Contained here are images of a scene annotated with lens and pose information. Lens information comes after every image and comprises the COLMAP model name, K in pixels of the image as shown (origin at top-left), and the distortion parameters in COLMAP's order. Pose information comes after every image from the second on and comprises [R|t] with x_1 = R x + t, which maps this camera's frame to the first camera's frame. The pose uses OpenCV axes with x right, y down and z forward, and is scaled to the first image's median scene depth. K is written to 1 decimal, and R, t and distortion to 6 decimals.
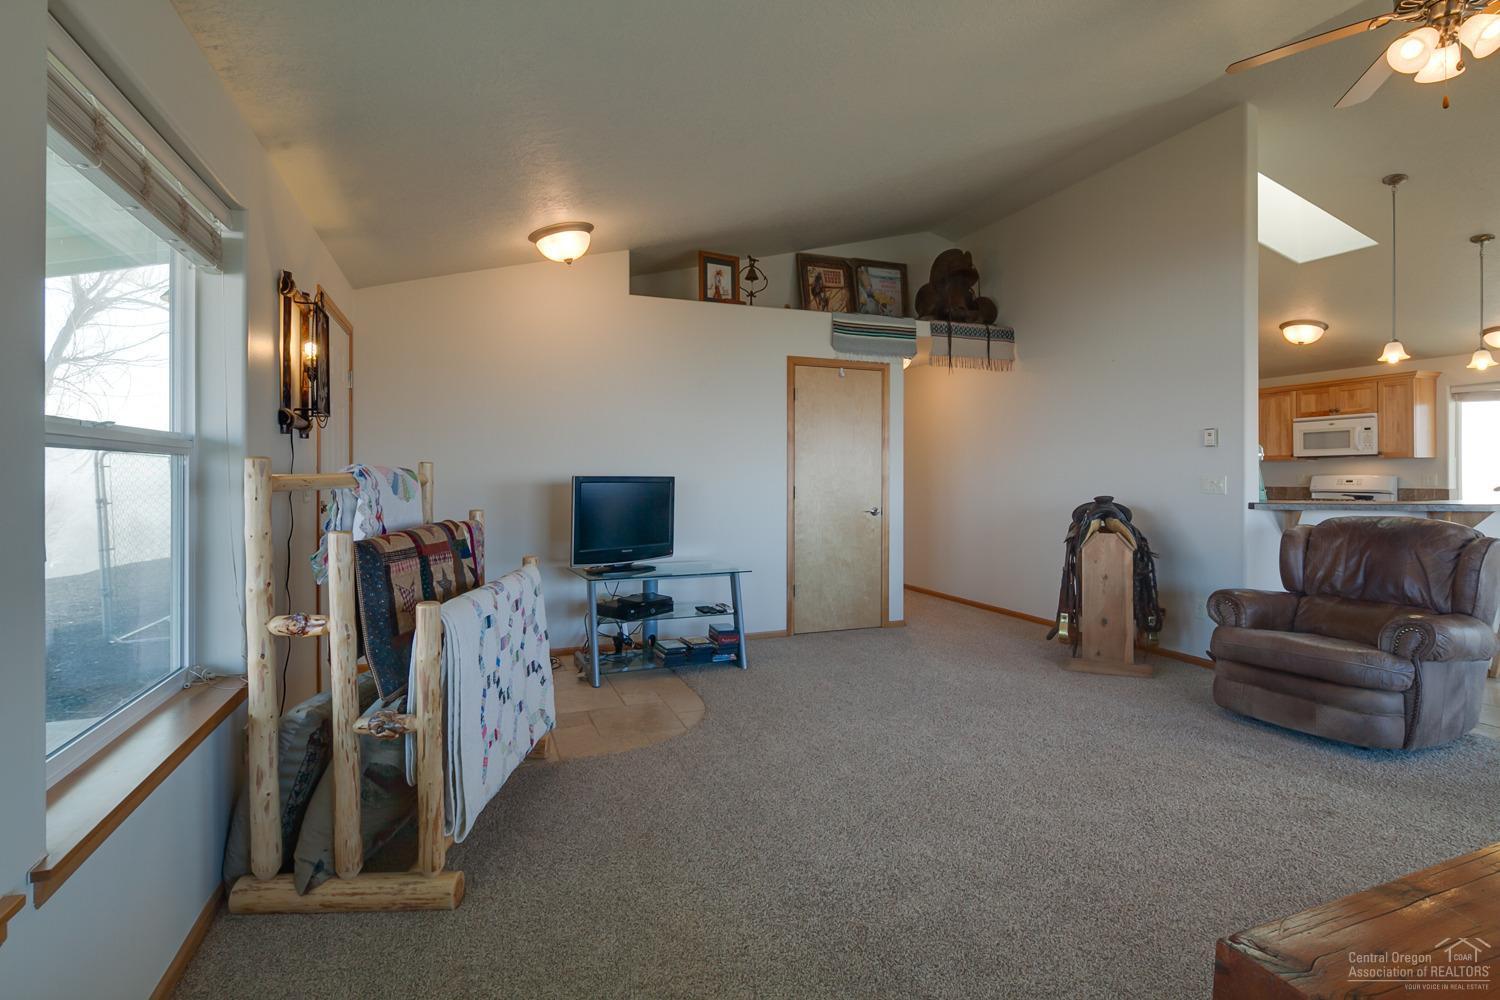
lens RADIAL K [[718.2, 0, 747.3], [0, 718.2, 487.9], [0, 0, 1]] dist [-0.002692, -0.001195]
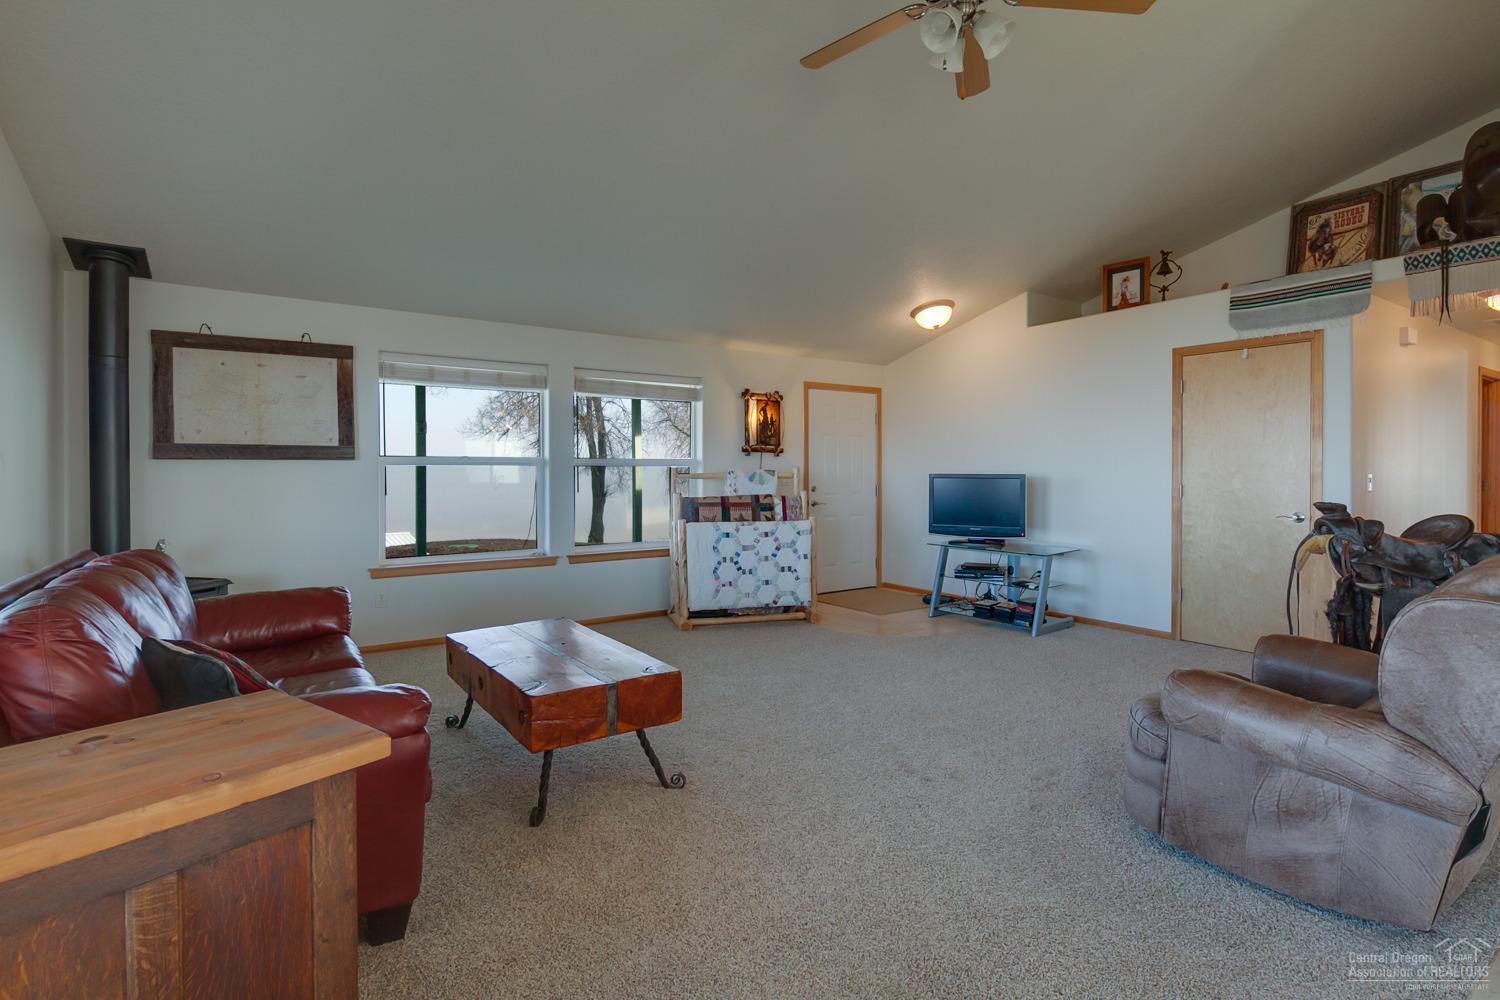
lens RADIAL K [[718.2, 0, 743.7], [0, 718.2, 491.7], [0, 0, 1]] dist [-0.002692, -0.001195]
pose [[0.228089, 0.024659, -0.973328, 0.850128], [-0.014246, 0.999657, 0.021987, -0.004936], [0.973536, 0.008851, 0.228362, 0.217853]]
